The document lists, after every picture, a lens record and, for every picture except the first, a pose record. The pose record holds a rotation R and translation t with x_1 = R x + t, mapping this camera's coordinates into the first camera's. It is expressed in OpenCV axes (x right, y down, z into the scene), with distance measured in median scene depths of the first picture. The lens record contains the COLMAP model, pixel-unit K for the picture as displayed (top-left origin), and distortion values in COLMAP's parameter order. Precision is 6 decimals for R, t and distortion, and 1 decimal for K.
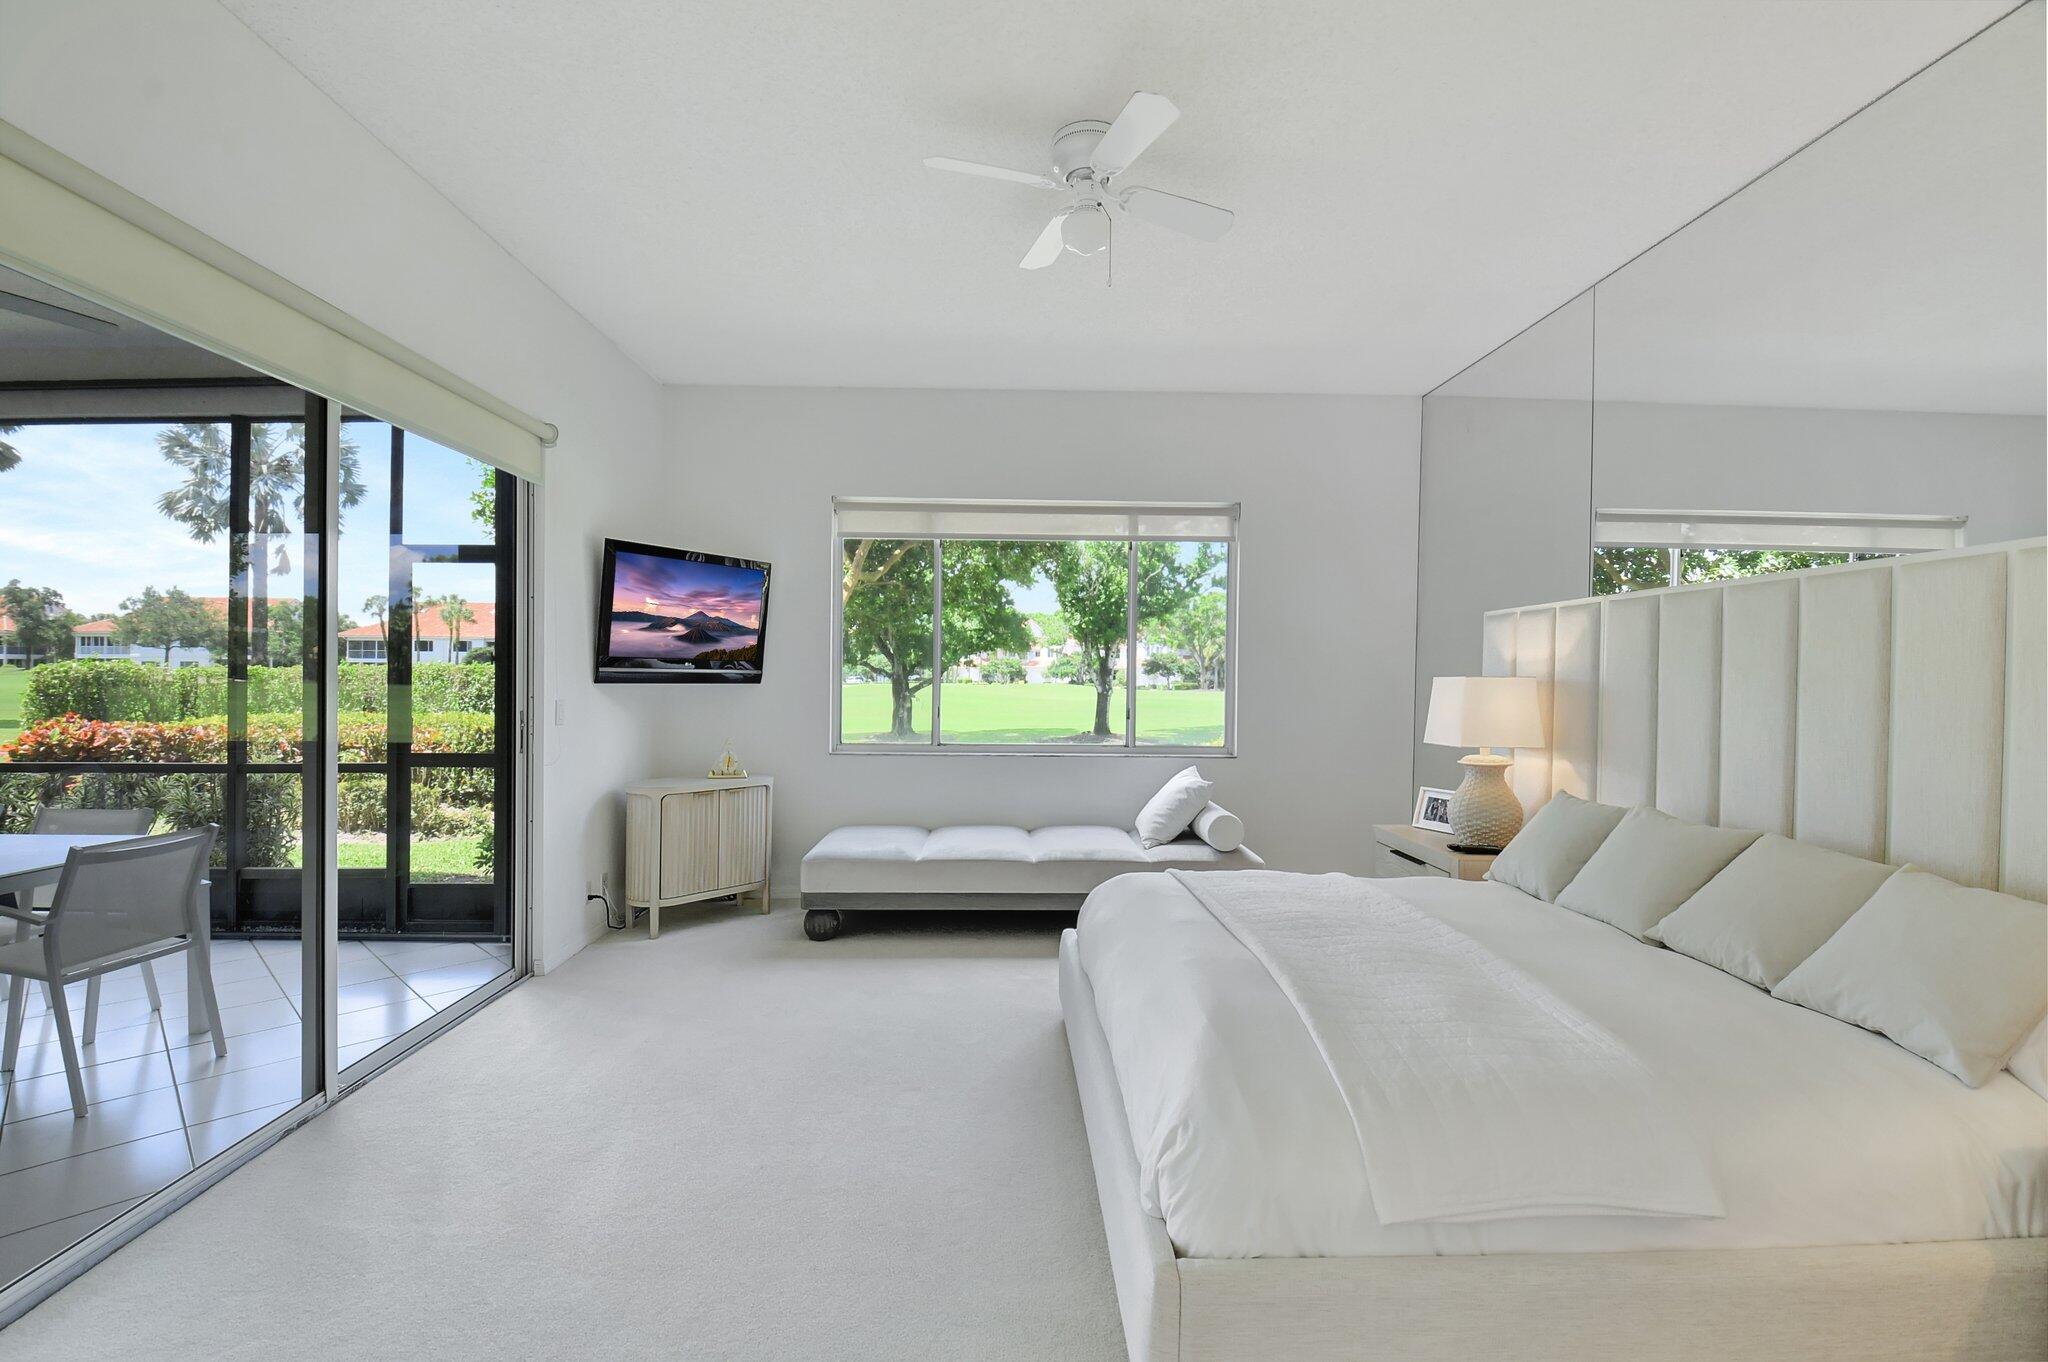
lens RADIAL K [[897.2, 0, 1033.6], [0, 897.2, 693.0], [0, 0, 1]] dist [0.014793, -0.020841]
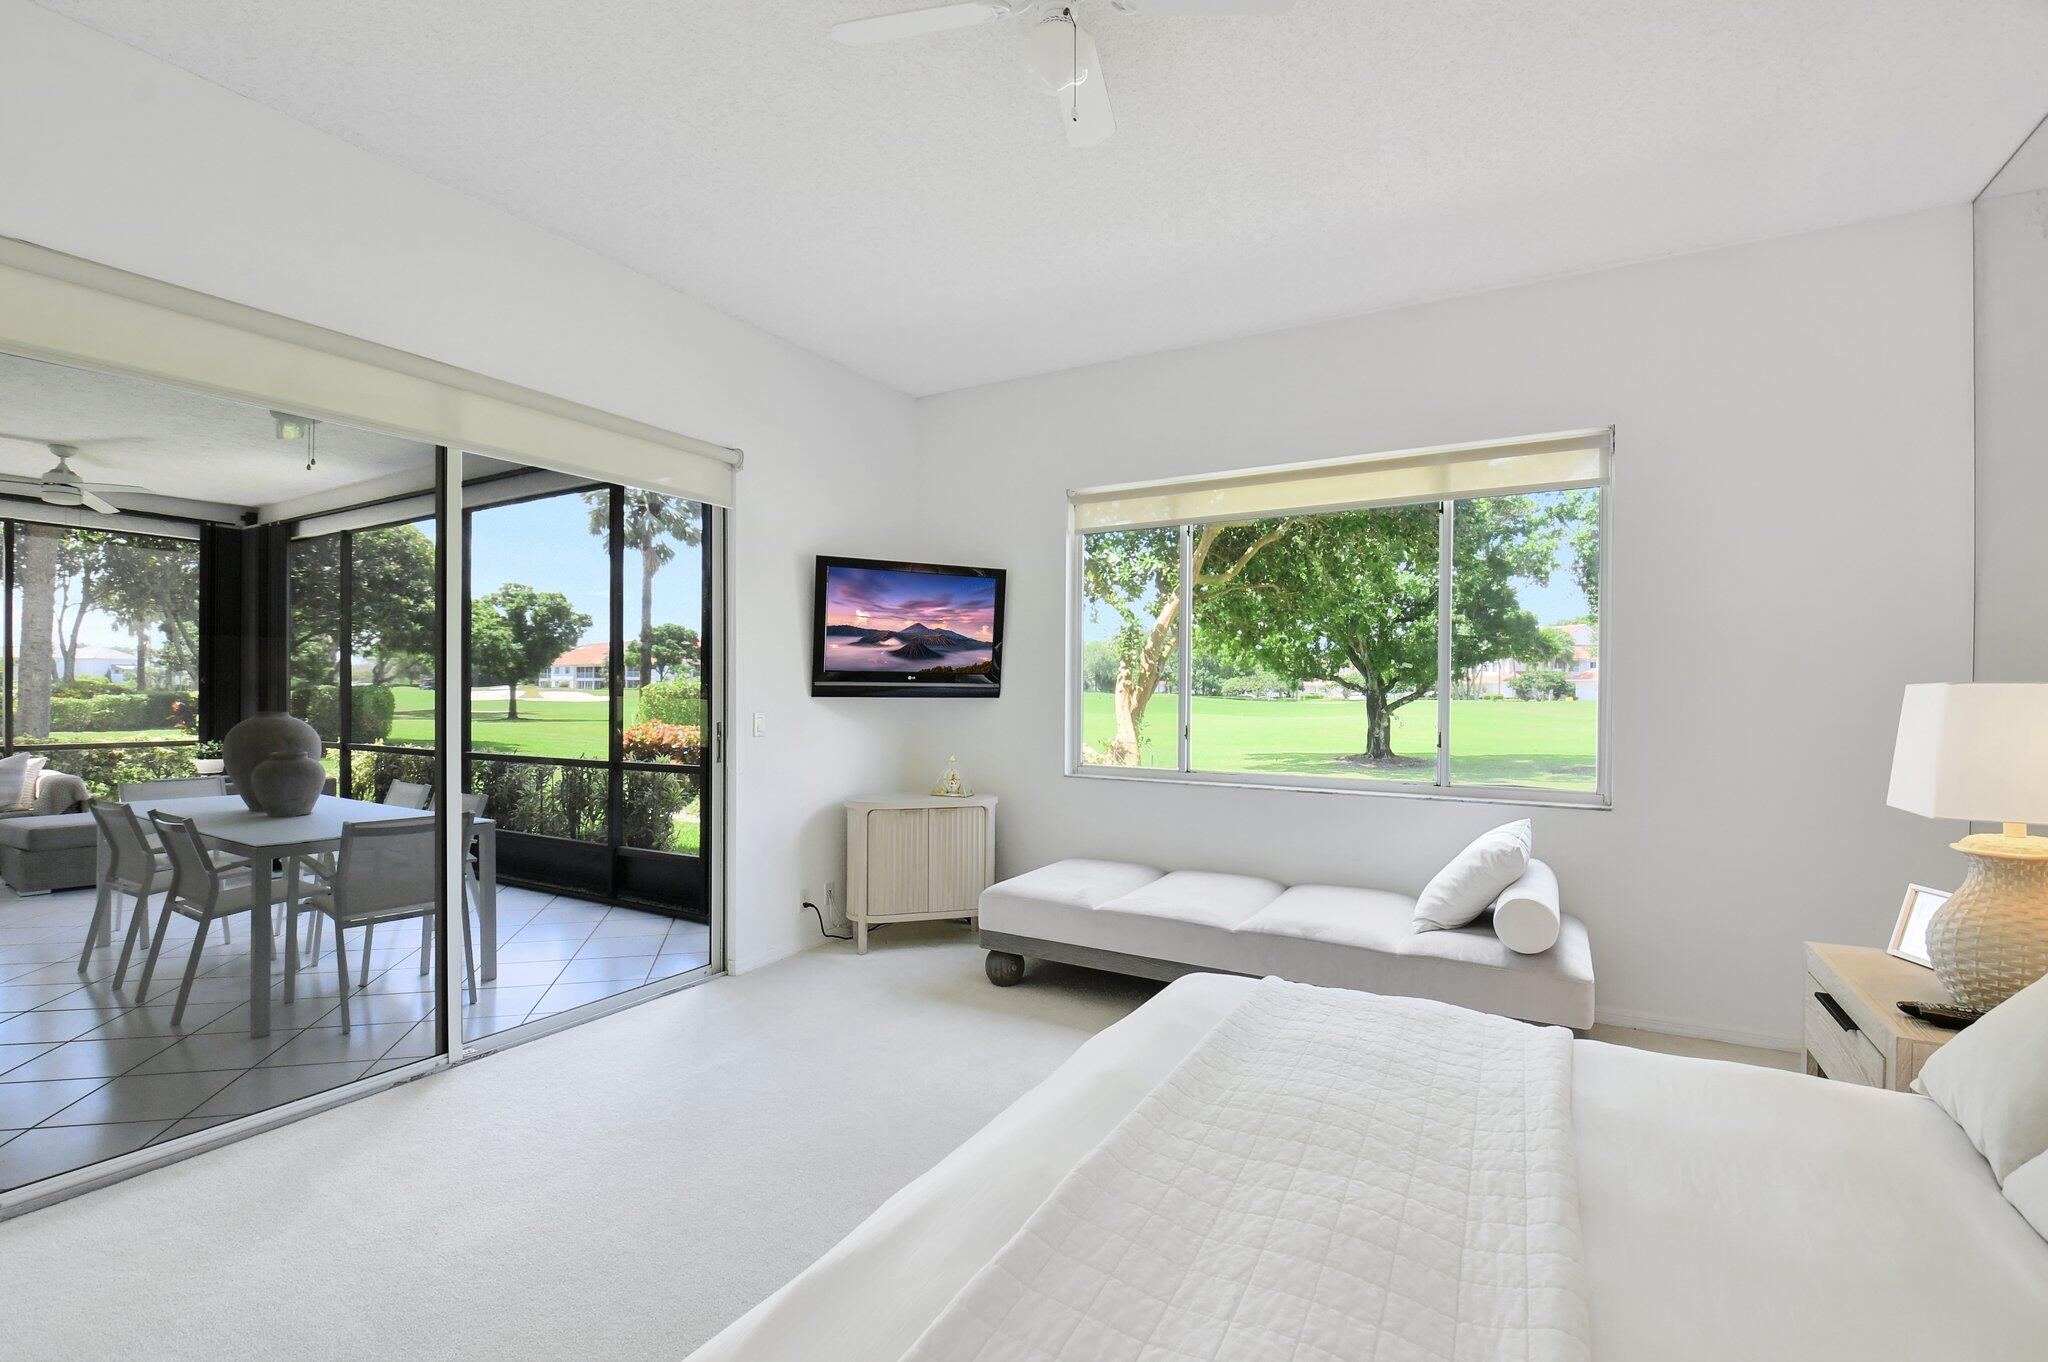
lens RADIAL K [[910.8, 0, 977.2], [0, 910.8, 696.4], [0, 0, 1]] dist [-0.008933, -0.000104]
pose [[0.841770, 0.000195, -0.539836, 0.220952], [-0.007905, 0.999897, -0.011965, -0.000369], [0.539778, 0.014340, 0.841685, 0.214177]]
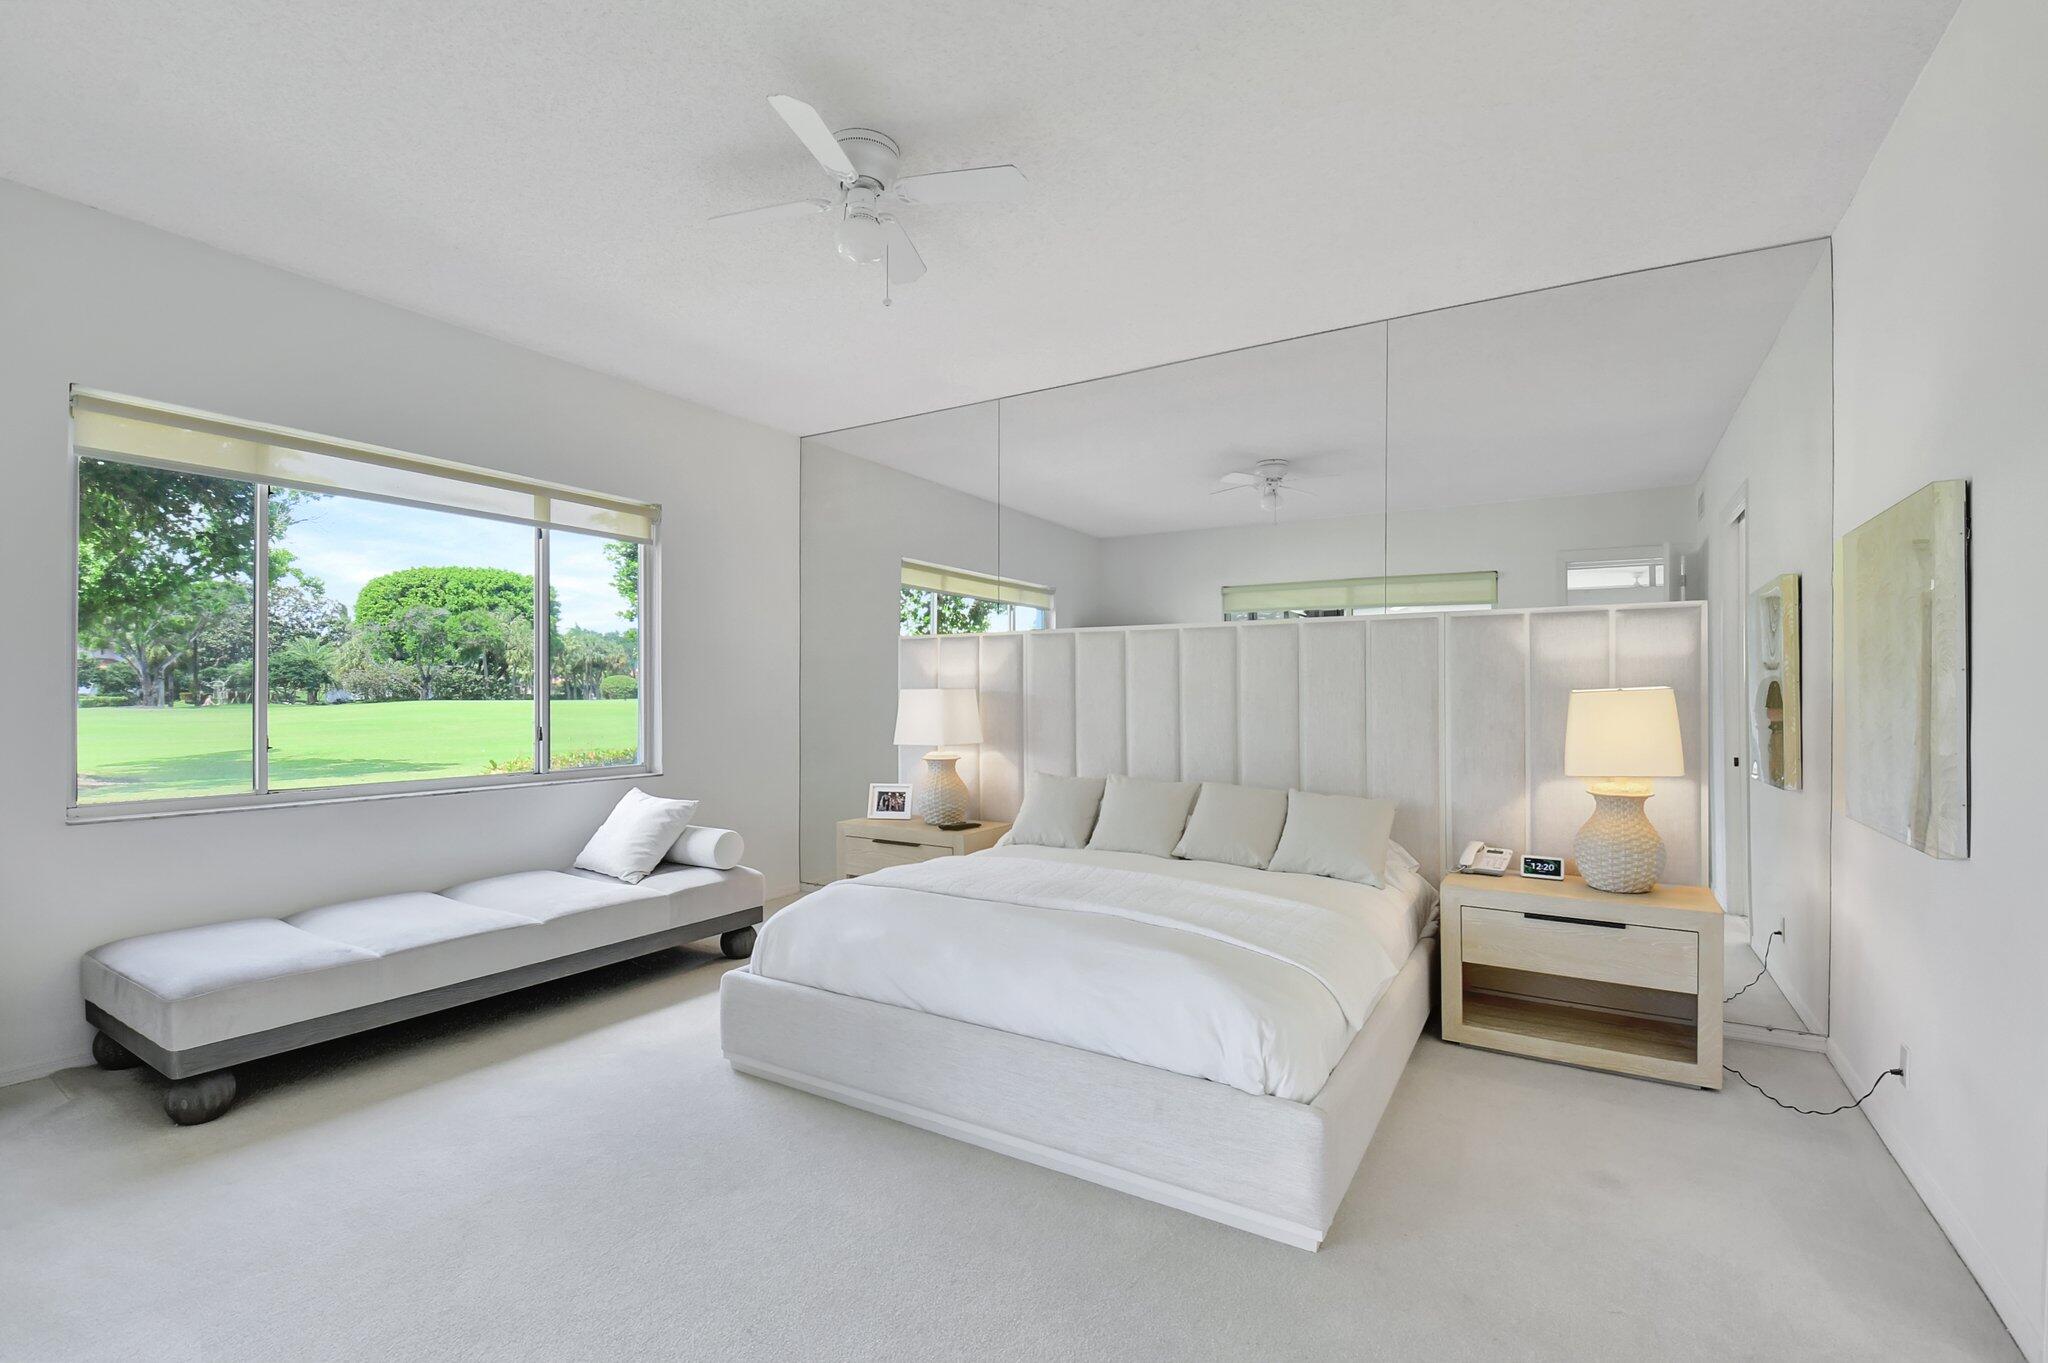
lens RADIAL K [[898.8, 0, 1016.8], [0, 898.8, 683.5], [0, 0, 1]] dist [0.002104, -0.020551]
pose [[0.552404, 0.002754, 0.833572, -0.411710], [0.016336, 0.999767, -0.014129, -0.004498], [-0.833417, 0.021422, 0.552230, 0.196484]]
